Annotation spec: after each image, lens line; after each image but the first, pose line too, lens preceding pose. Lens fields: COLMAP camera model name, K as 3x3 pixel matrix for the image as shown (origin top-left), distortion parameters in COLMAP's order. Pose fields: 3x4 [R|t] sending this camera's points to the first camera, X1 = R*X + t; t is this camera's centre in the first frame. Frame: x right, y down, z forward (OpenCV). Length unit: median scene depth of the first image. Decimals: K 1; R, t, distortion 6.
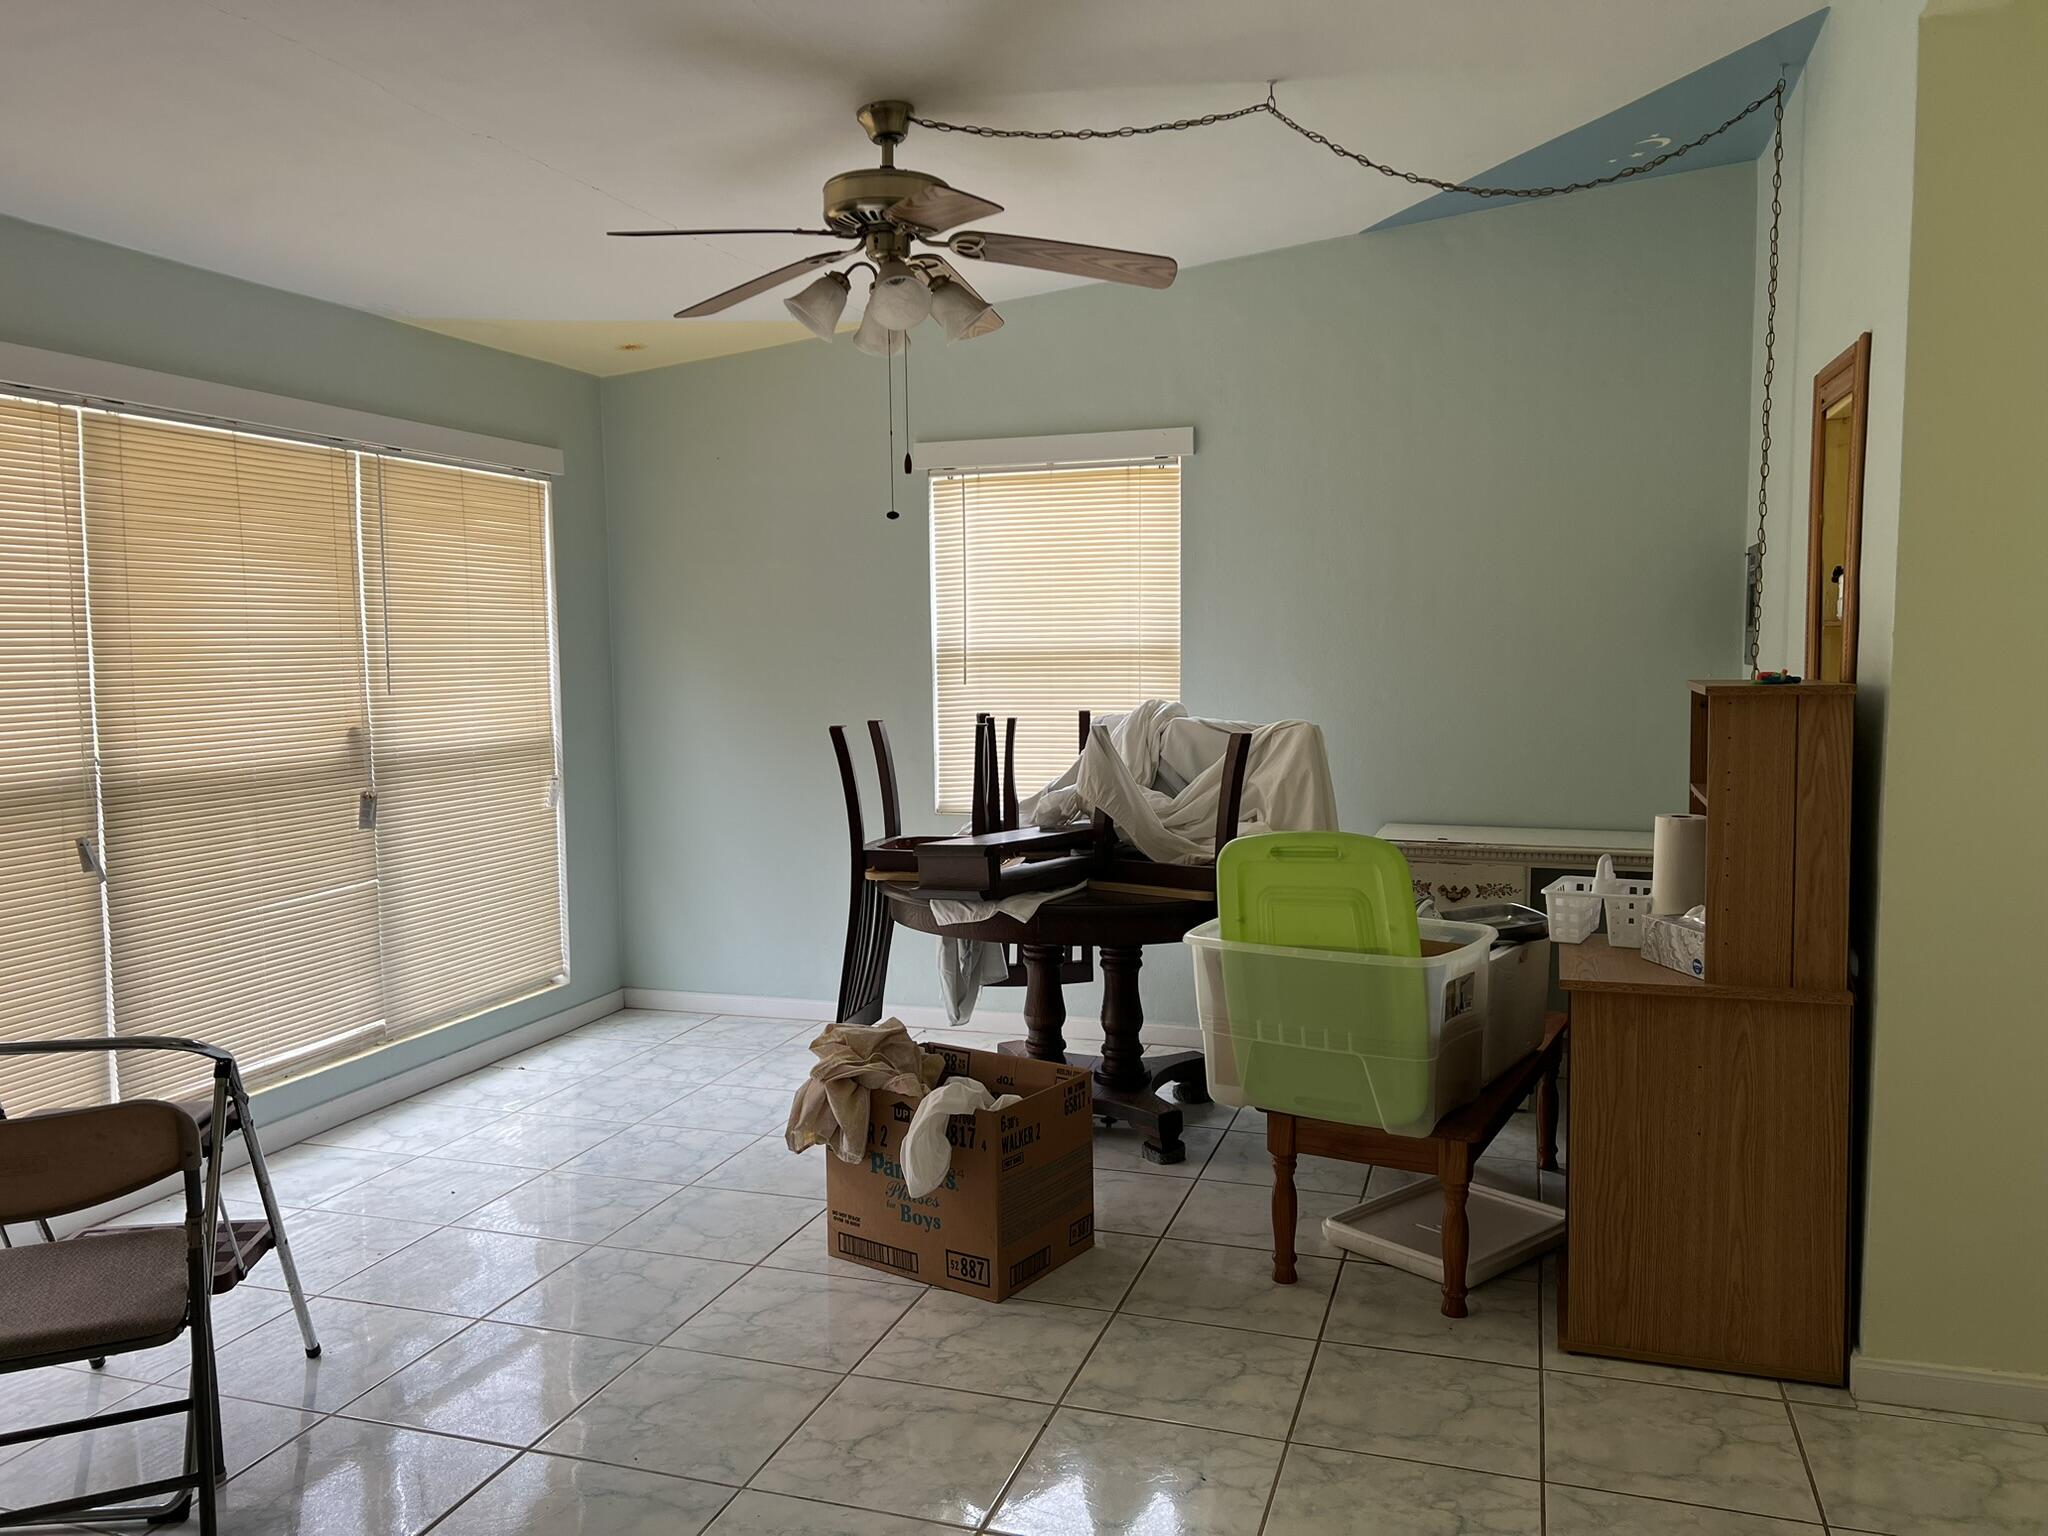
lens RADIAL K [[1547.0, 0, 1031.2], [0, 1547.0, 747.9], [0, 0, 1]] dist [0.050752, -0.080603]
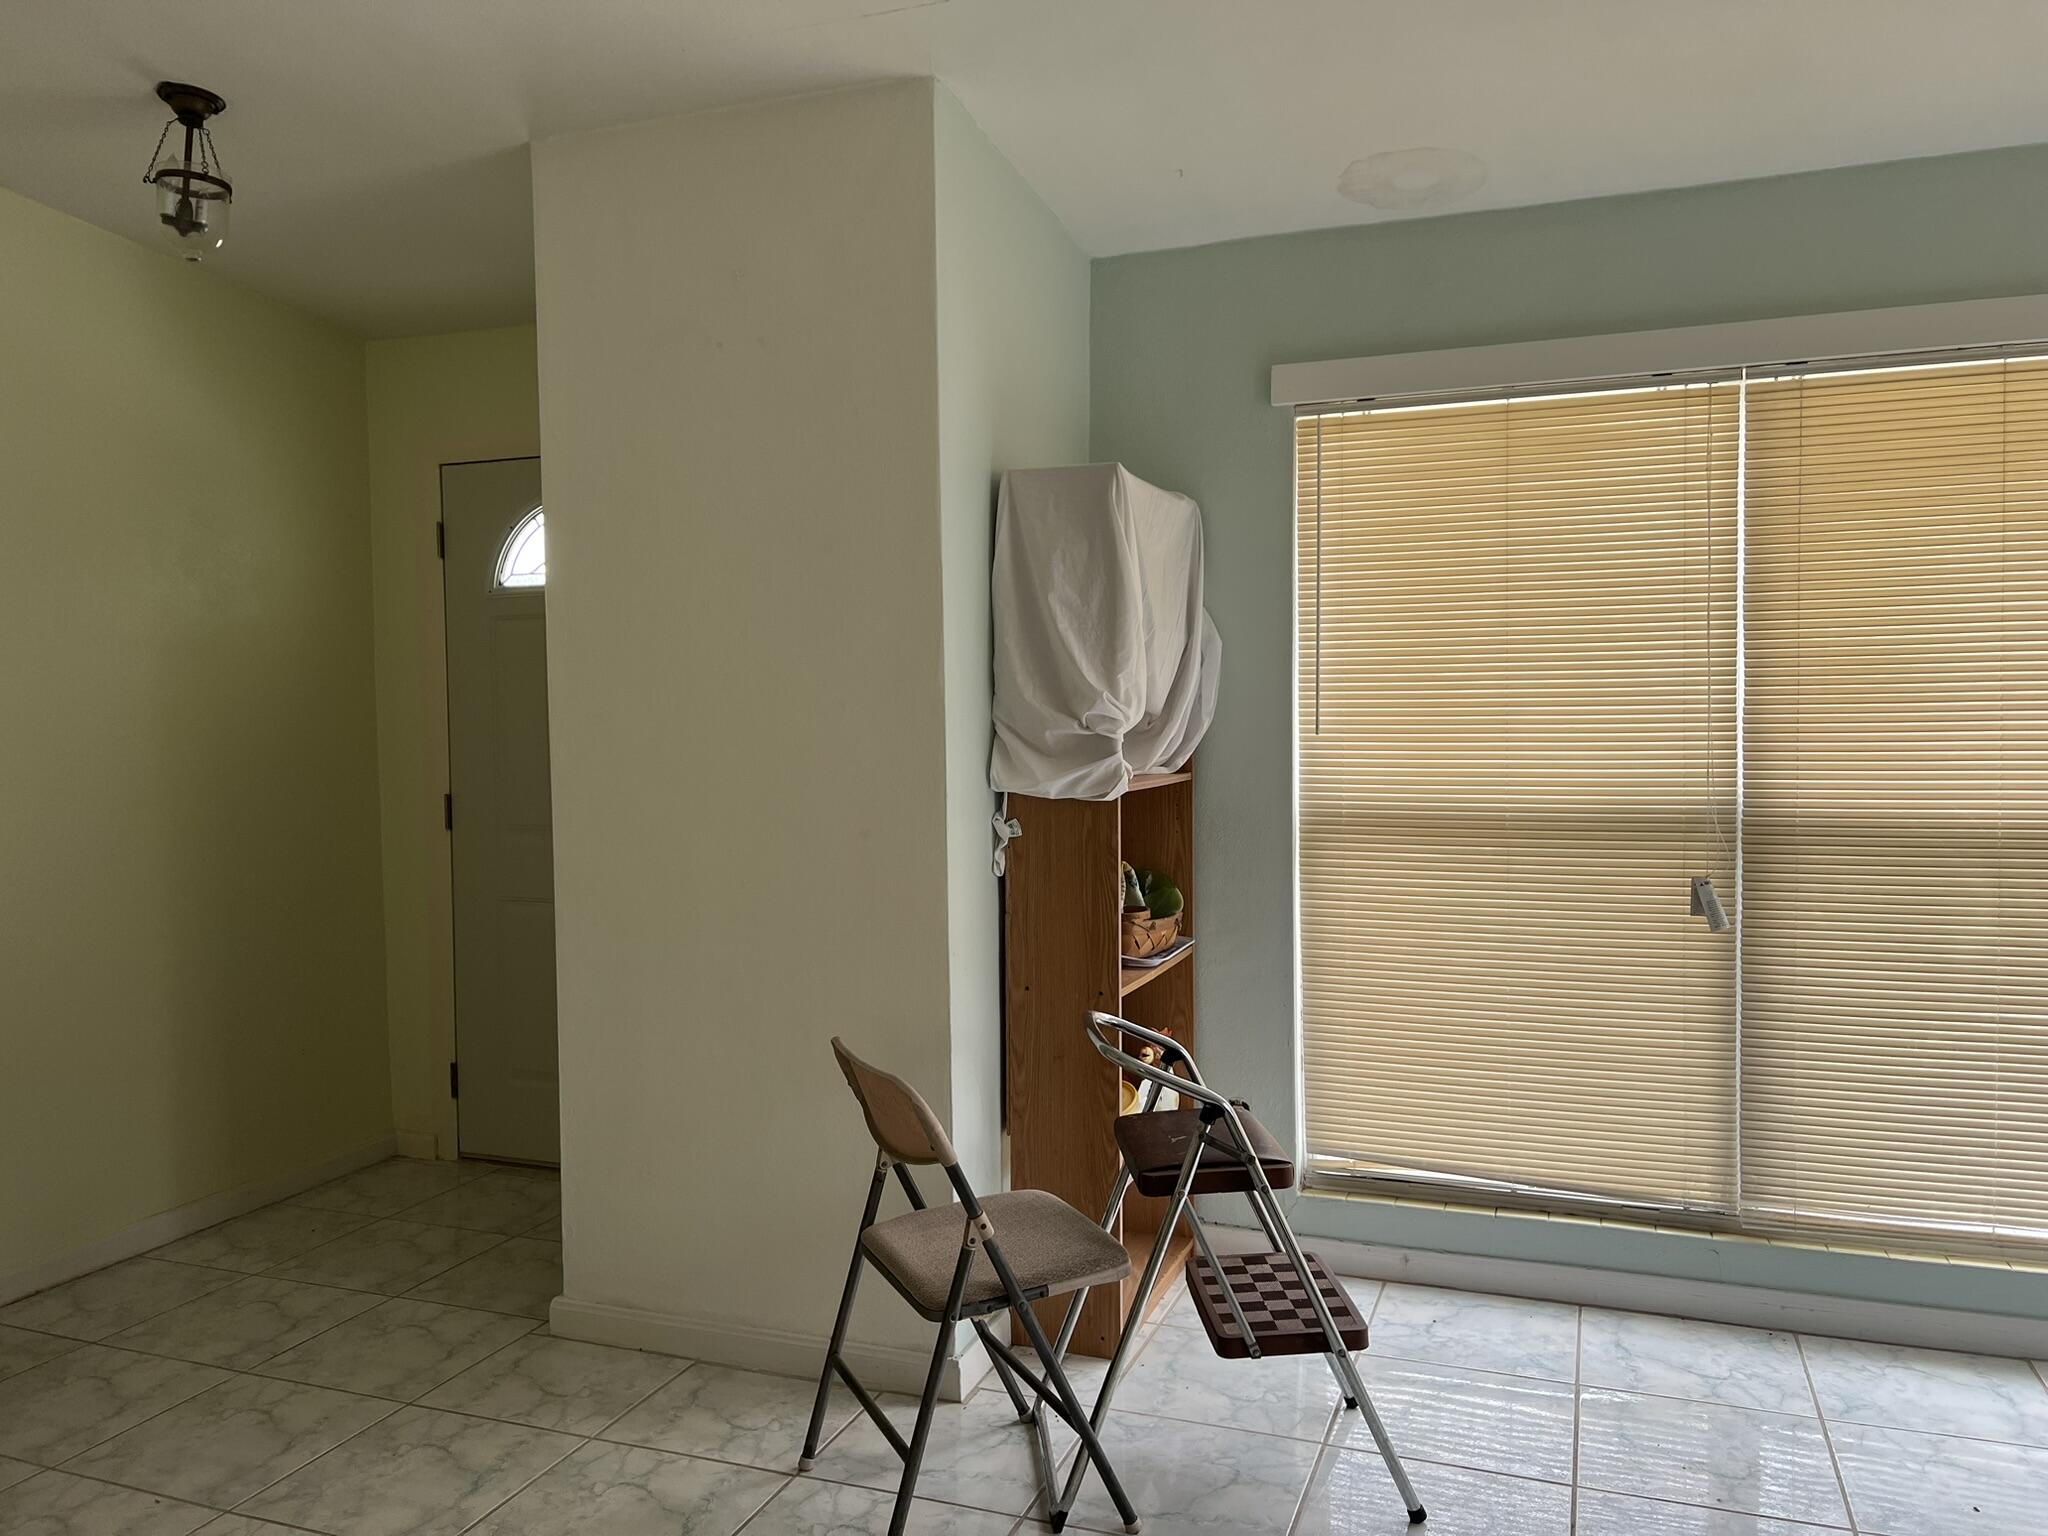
lens RADIAL K [[1547.0, 0, 1031.2], [0, 1547.0, 747.9], [0, 0, 1]] dist [0.050752, -0.080603]
pose [[-0.035854, 0.041843, -0.998481, 0.268914], [-0.045829, 0.998003, 0.043469, -0.035962], [0.998306, 0.047318, -0.033864, 0.647082]]
